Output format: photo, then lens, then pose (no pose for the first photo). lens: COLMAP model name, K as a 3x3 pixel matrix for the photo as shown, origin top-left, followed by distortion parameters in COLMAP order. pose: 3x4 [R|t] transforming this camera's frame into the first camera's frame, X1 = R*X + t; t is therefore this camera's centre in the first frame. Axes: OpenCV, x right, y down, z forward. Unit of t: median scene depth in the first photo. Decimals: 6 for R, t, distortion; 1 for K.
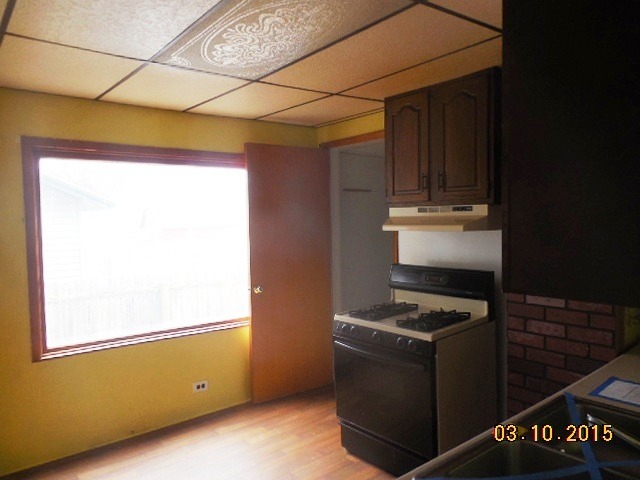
lens RADIAL K [[481.3, 0, 320.0], [0, 481.3, 240.2], [0, 0, 1]] dist [-0.000246, -0.000416]
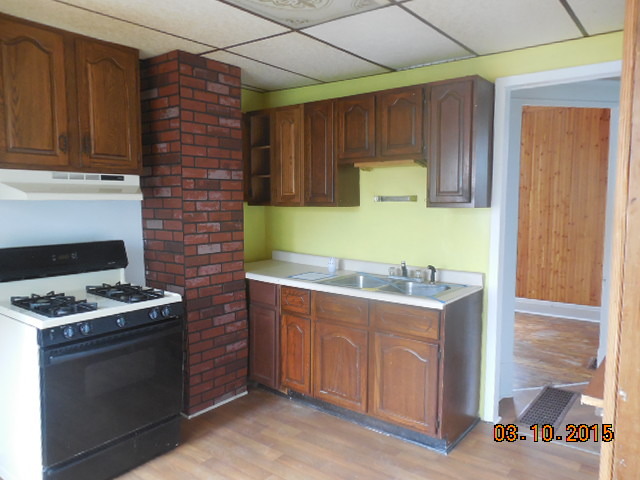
lens RADIAL K [[481.3, 0, 320.2], [0, 481.3, 239.3], [0, 0, 1]] dist [-0.000246, -0.000416]
pose [[-0.232822, -0.067496, 0.970174, -0.766654], [0.044383, 0.995812, 0.079930, -0.000081], [-0.971506, 0.061668, -0.228851, 0.820111]]
